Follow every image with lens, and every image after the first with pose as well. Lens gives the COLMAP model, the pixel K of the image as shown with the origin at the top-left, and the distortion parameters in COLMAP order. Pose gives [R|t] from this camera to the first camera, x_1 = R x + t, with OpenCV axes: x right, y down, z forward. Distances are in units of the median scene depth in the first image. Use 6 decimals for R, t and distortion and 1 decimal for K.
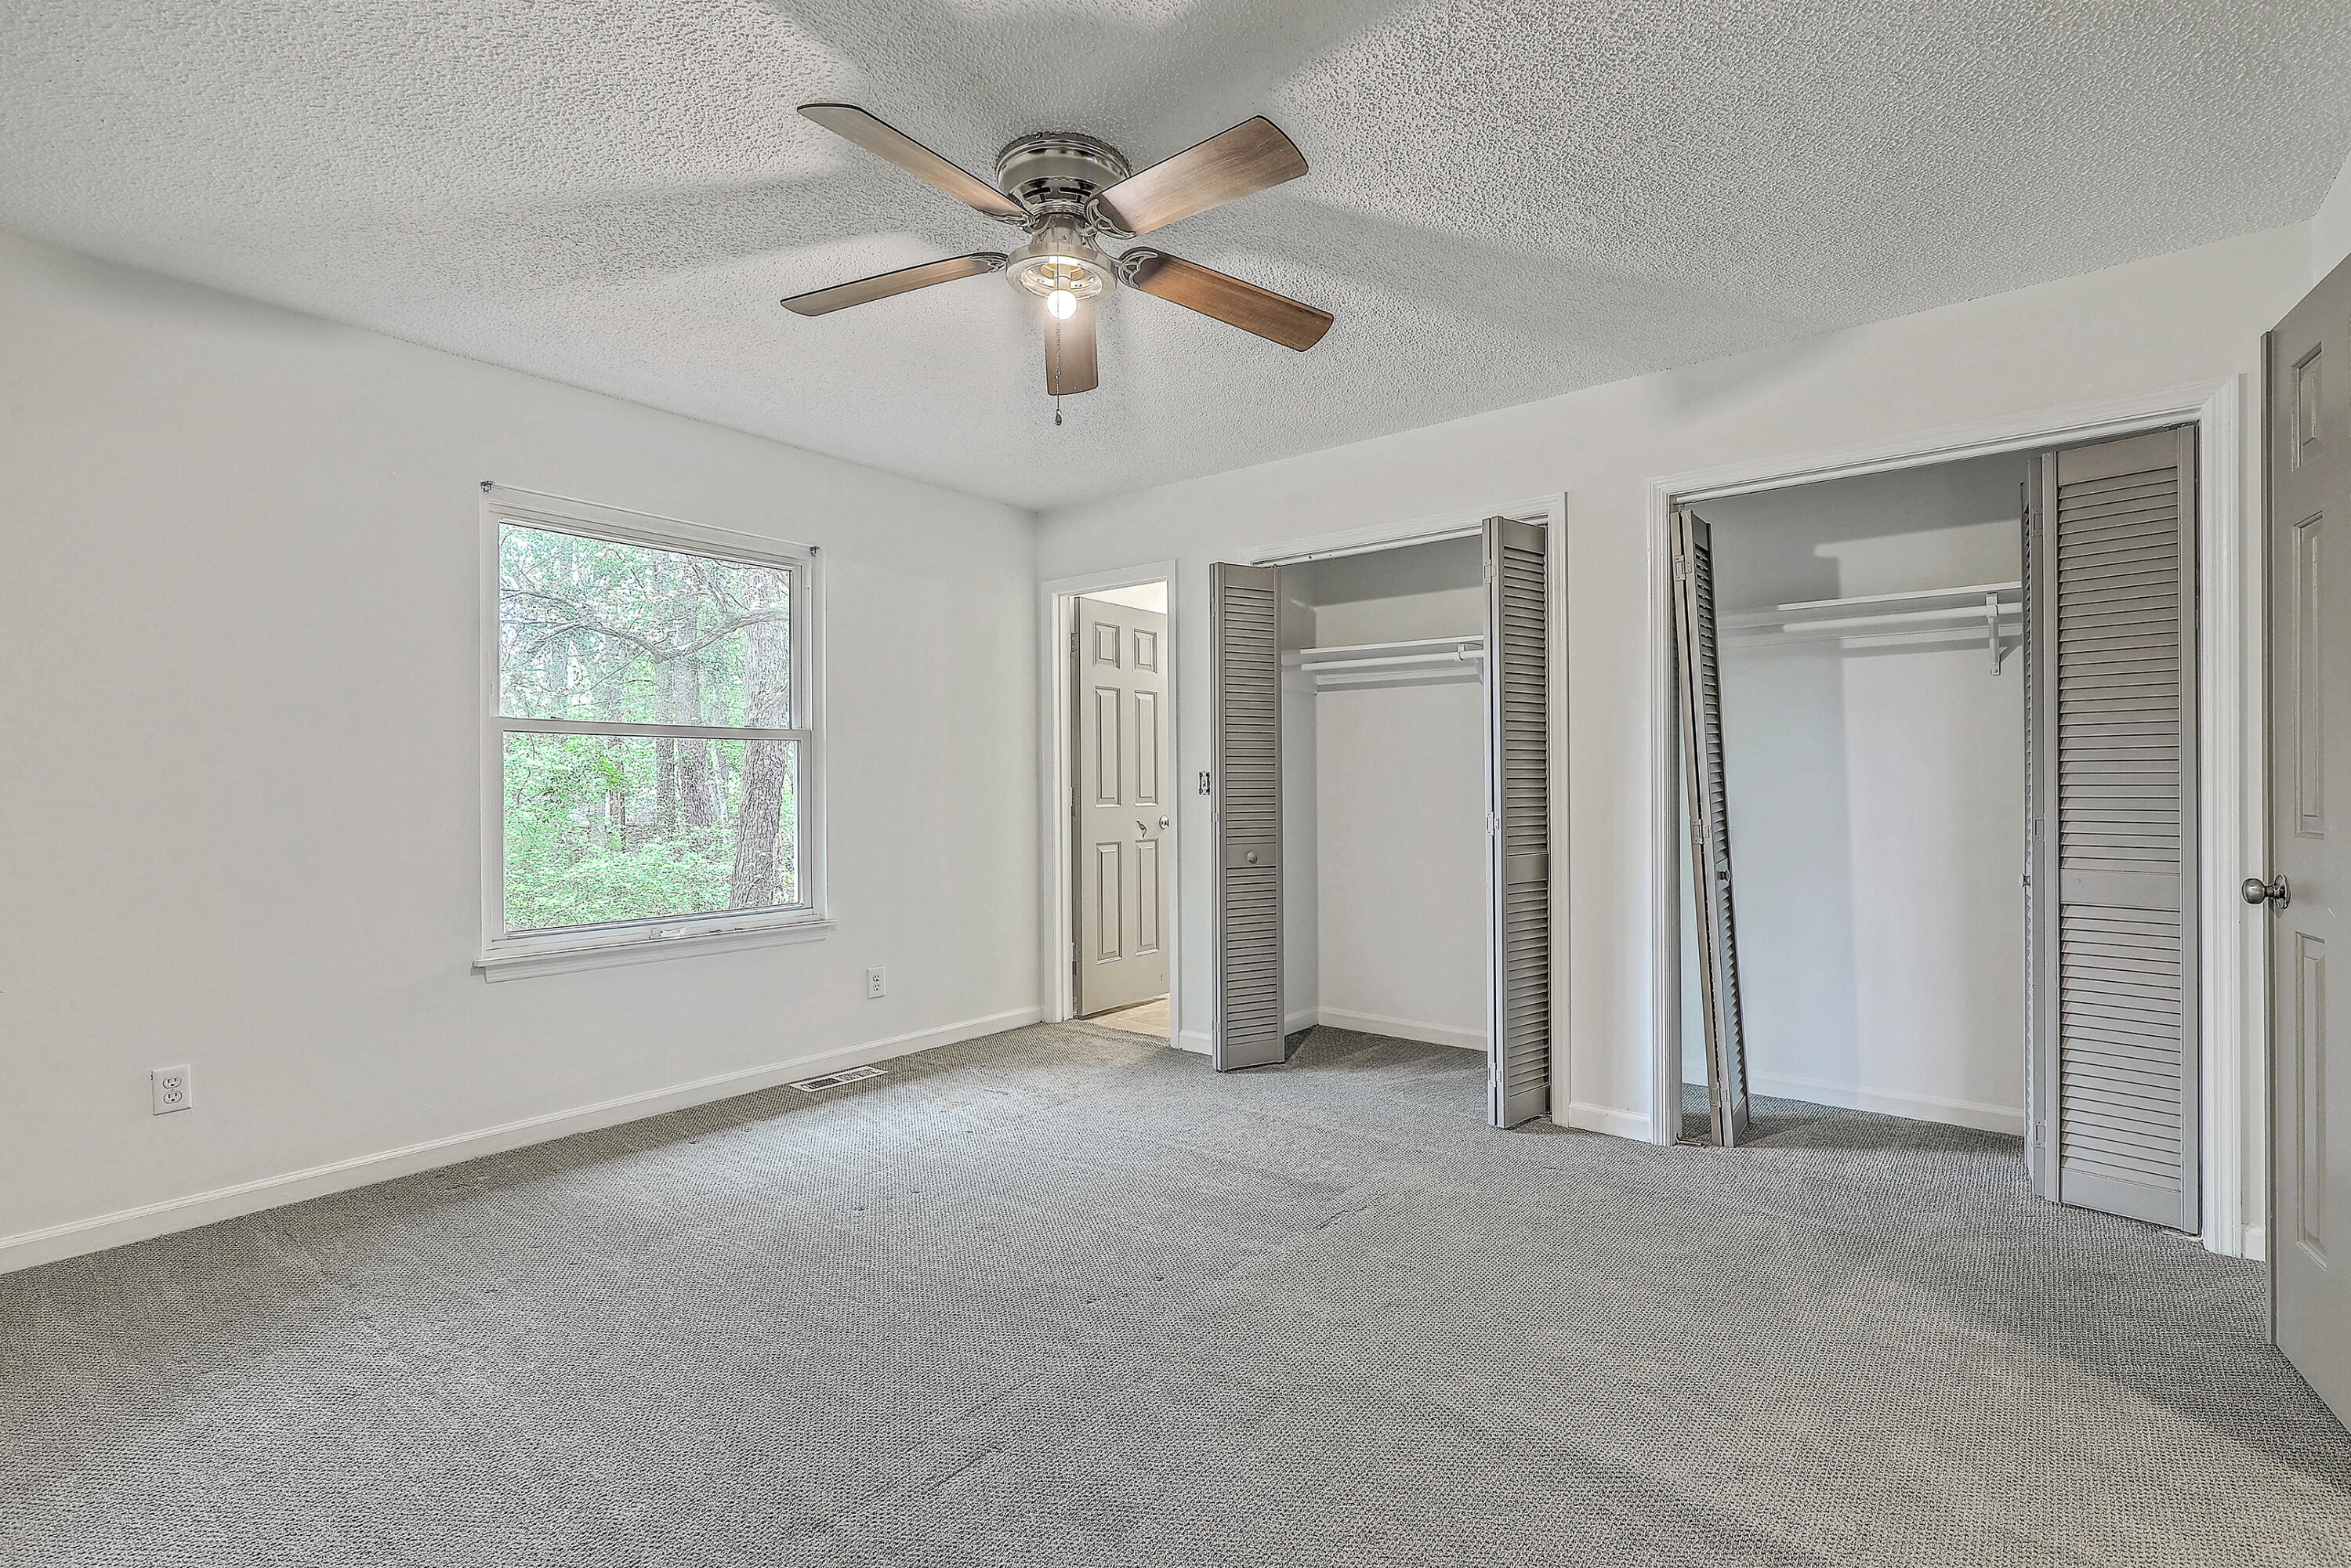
lens RADIAL K [[1087.8, 0, 1175.5], [0, 1087.8, 784.0], [0, 0, 1]] dist [0.001815, 0.000382]
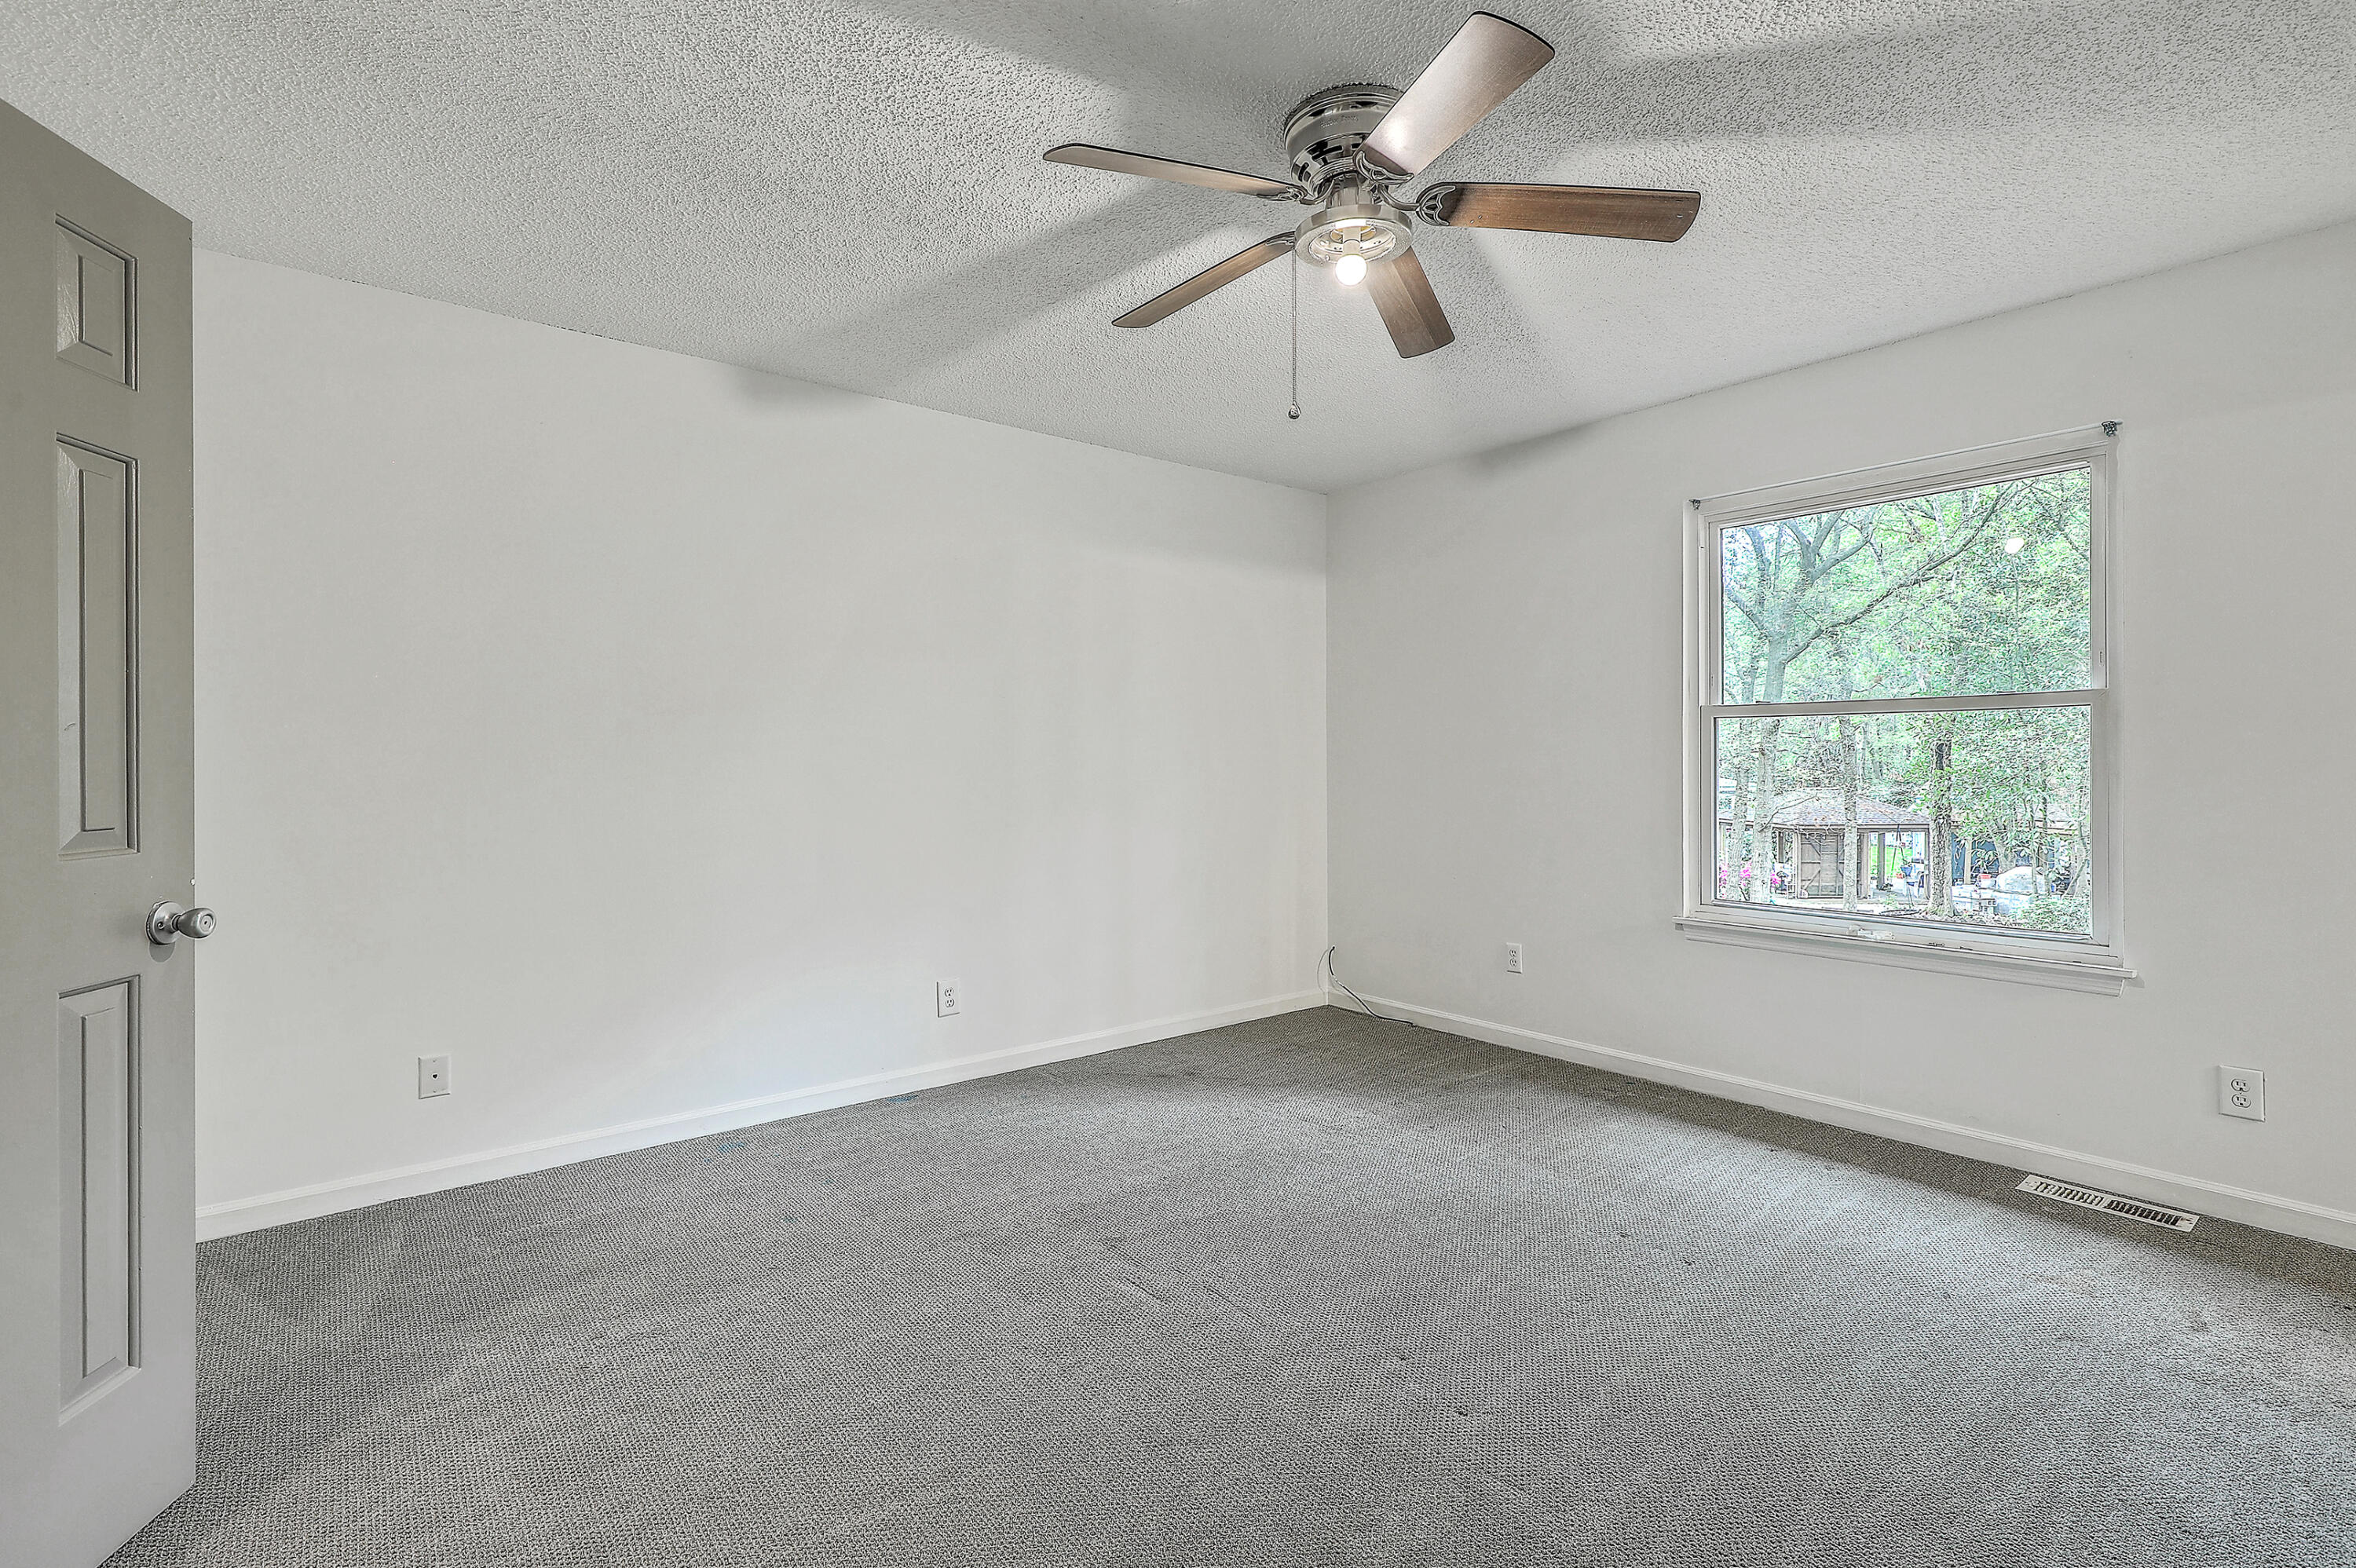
lens RADIAL K [[1055.9, 0, 1194.1], [0, 1055.9, 781.0], [0, 0, 1]] dist [-0.001342, -0.001467]
pose [[-0.218384, 0.014371, -0.975757, 0.538700], [-0.007752, 0.999834, 0.016460, 0.001906], [0.975832, 0.011159, -0.218236, 0.702727]]
